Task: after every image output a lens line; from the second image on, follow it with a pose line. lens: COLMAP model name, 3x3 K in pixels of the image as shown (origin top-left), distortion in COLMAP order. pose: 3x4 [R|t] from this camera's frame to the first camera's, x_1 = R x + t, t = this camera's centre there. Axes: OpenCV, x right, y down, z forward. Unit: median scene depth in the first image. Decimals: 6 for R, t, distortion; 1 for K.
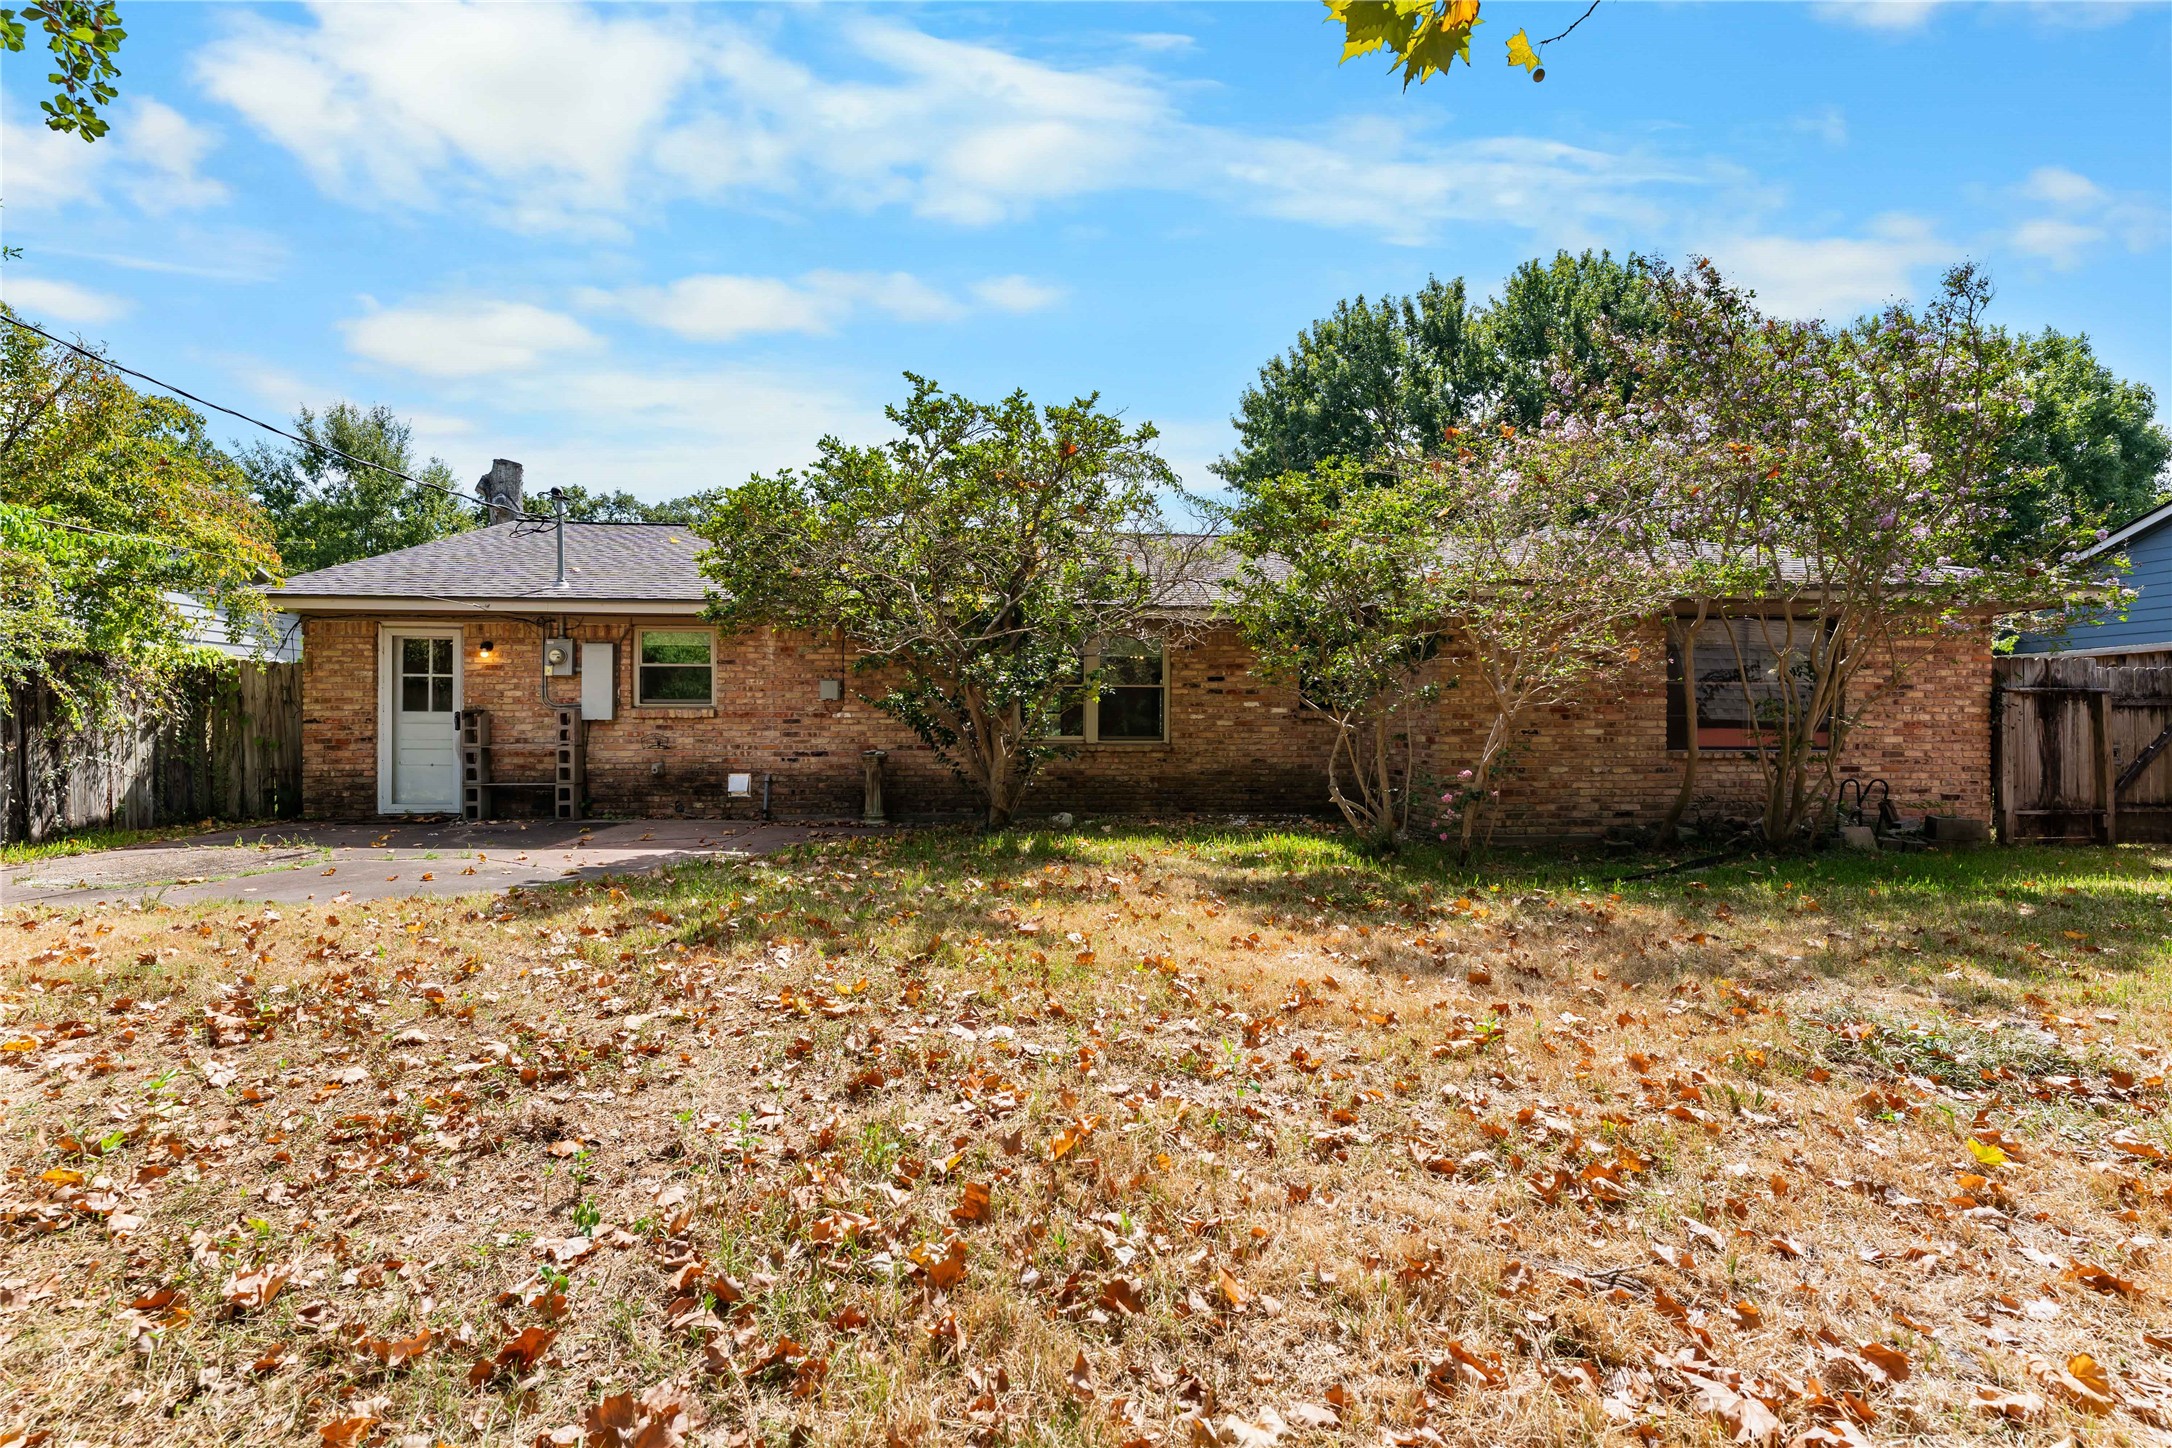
lens RADIAL K [[975.1, 0, 1083.9], [0, 975.1, 721.1], [0, 0, 1]] dist [-0.000306, 0.000206]
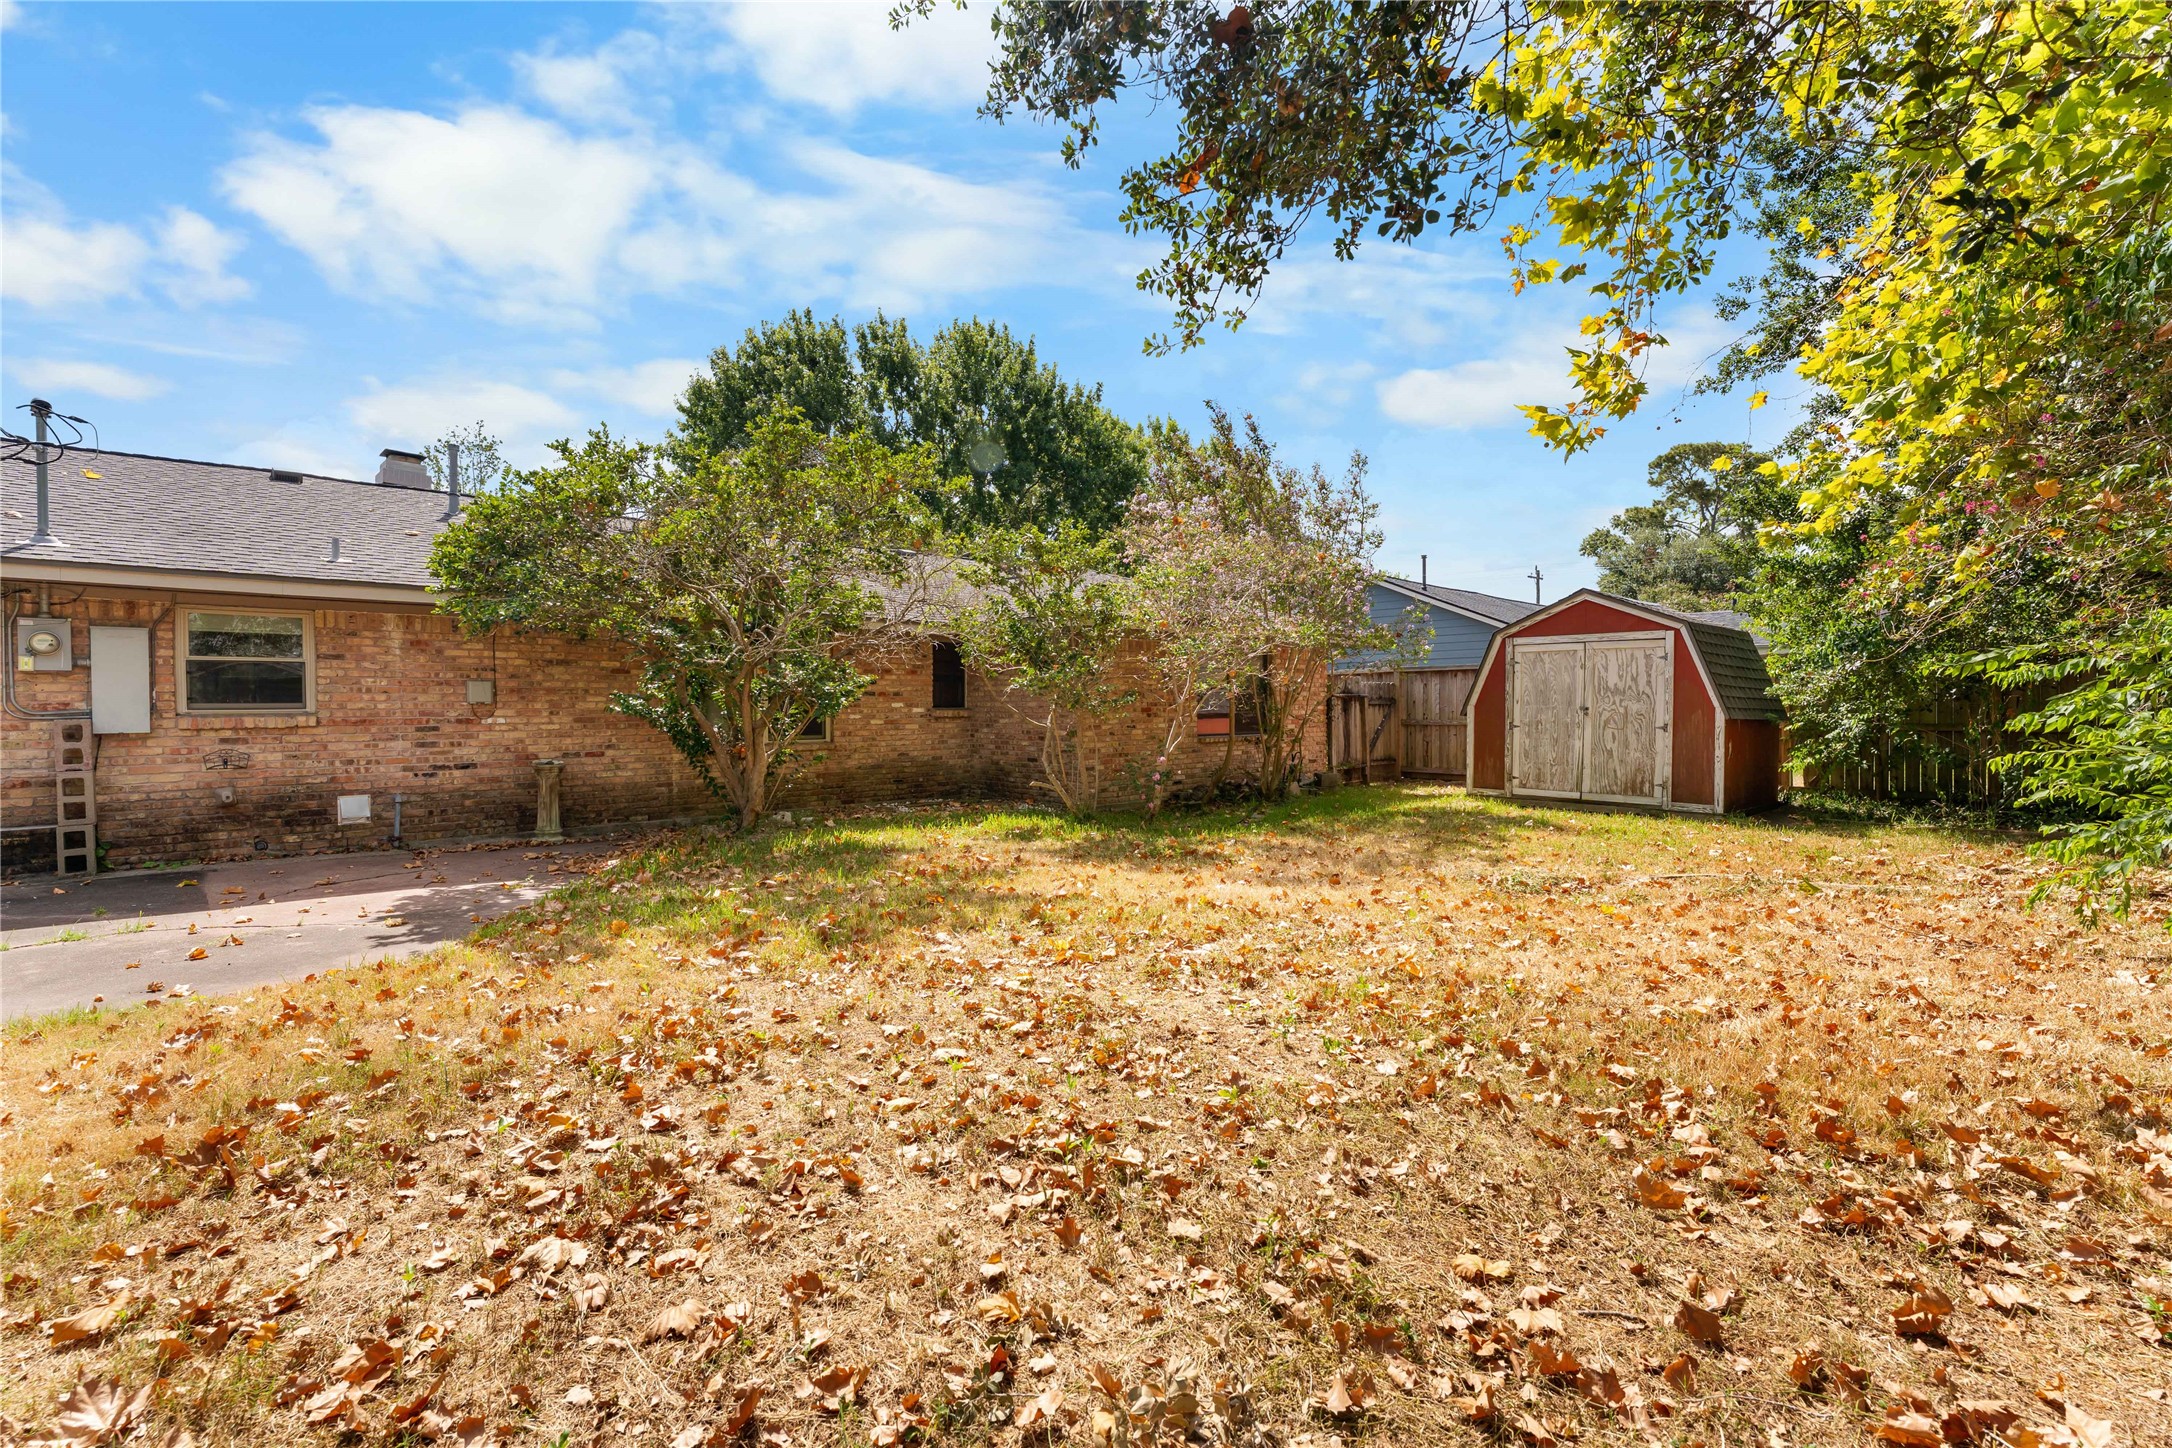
lens RADIAL K [[975.1, 0, 1083.9], [0, 975.1, 721.1], [0, 0, 1]] dist [-0.000306, 0.000206]
pose [[0.761646, -0.016486, 0.647784, -0.421077], [0.005706, 0.999808, 0.018735, -0.019386], [-0.647969, -0.010573, 0.761594, -0.004740]]
